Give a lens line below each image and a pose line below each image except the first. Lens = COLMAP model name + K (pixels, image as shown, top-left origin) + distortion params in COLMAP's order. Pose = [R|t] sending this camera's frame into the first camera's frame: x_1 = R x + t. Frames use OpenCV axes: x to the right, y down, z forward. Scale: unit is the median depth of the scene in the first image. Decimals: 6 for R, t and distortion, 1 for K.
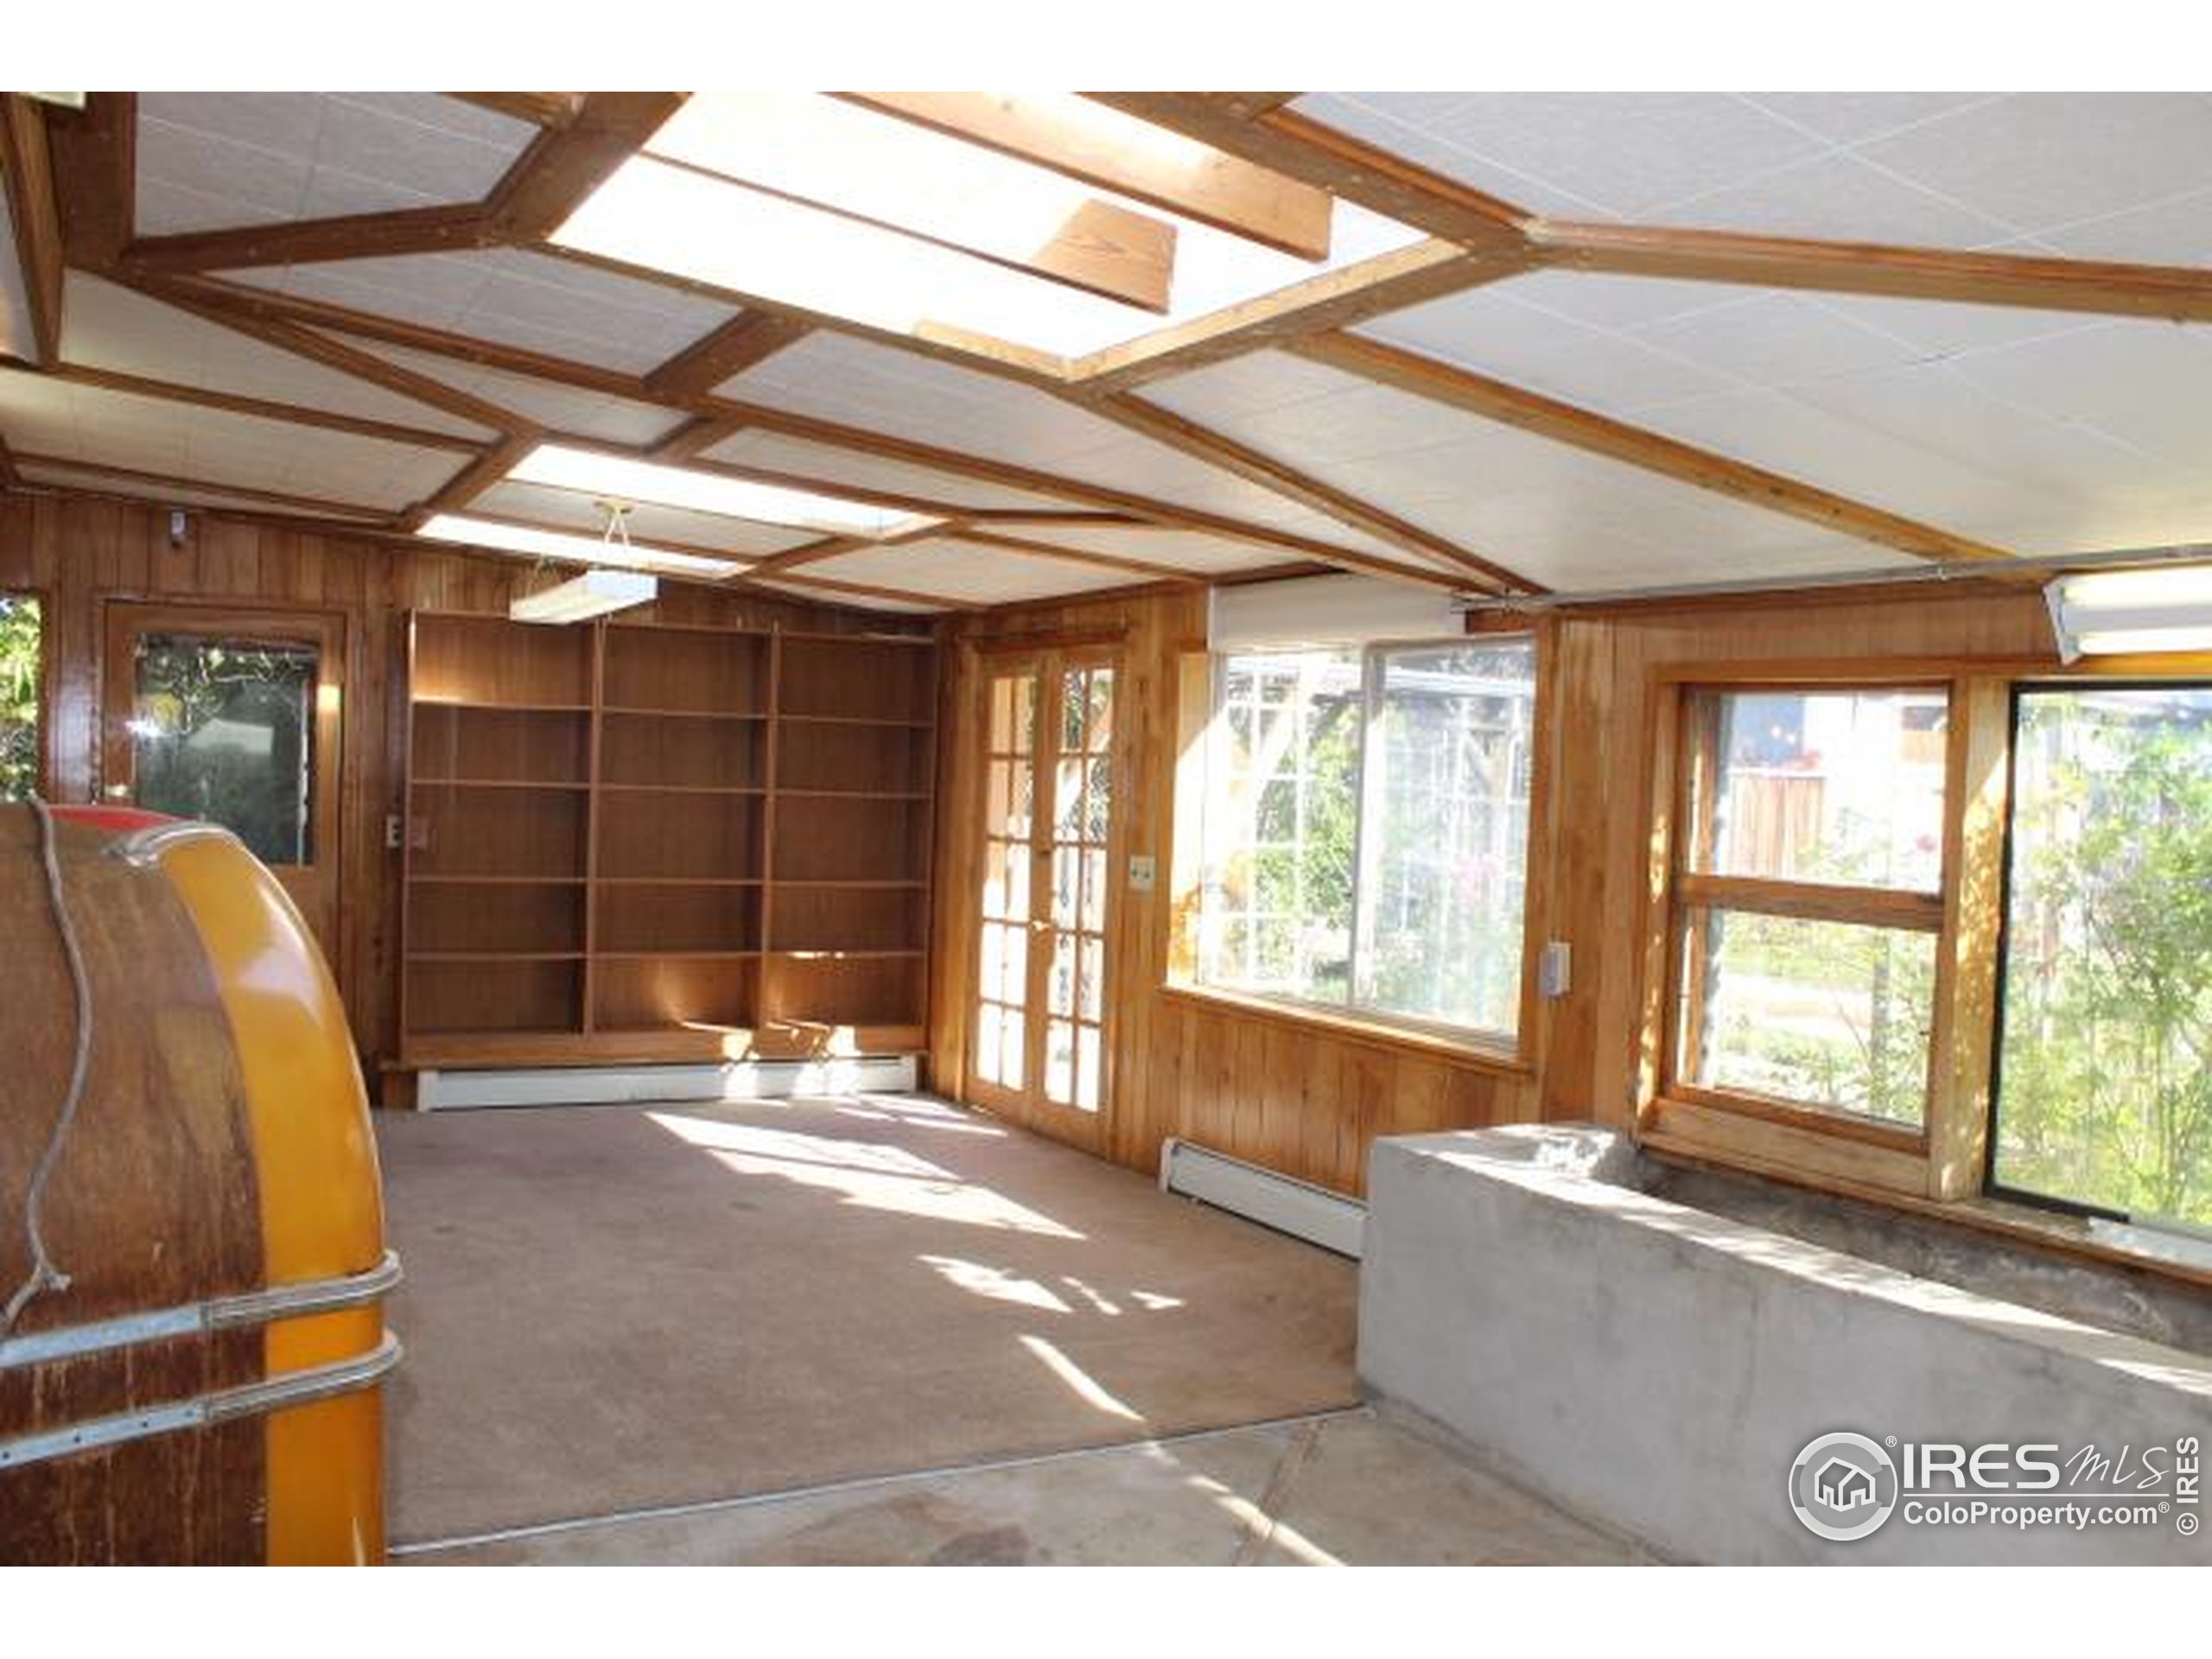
lens RADIAL K [[1717.2, 0, 1106.0], [0, 1717.2, 829.5], [0, 0, 1]] dist [-0.083742, 0.005749]
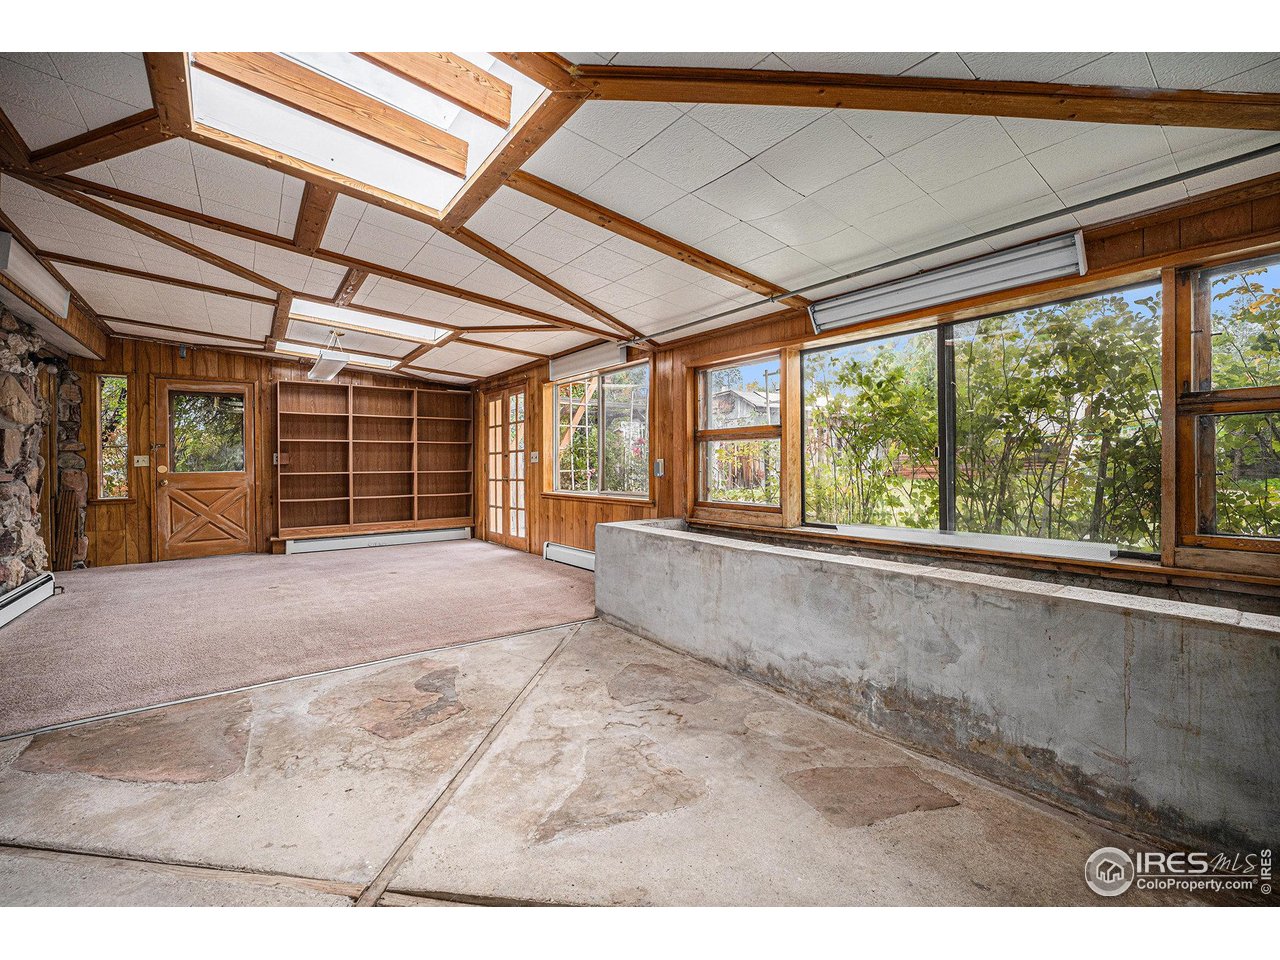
lens RADIAL K [[502.3, 0, 622.5], [0, 502.3, 468.5], [0, 0, 1]] dist [-0.025667, -0.000125]
pose [[0.990886, -0.050175, 0.125006, 0.087546], [0.052022, 0.998579, -0.011552, 0.088483], [-0.124249, 0.017950, 0.992089, 0.133349]]
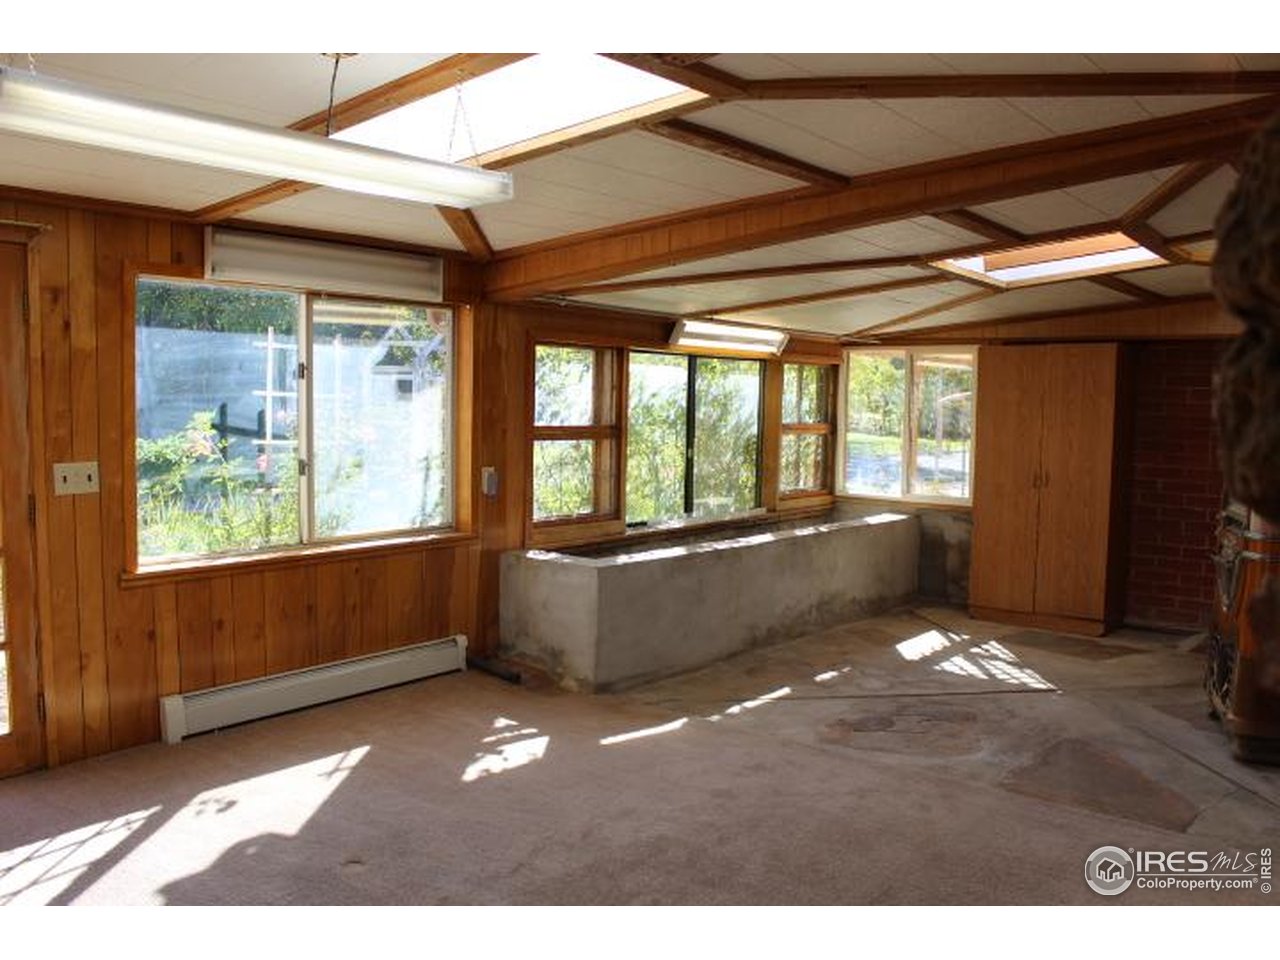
lens RADIAL K [[993.7, 0, 640.0], [0, 993.7, 480.0], [0, 0, 1]] dist [-0.083742, 0.005749]
pose [[-0.299852, -0.127778, 0.945390, -0.842324], [-0.007027, 0.991258, 0.131749, -0.068393], [-0.953960, 0.032862, -0.298128, 1.141265]]
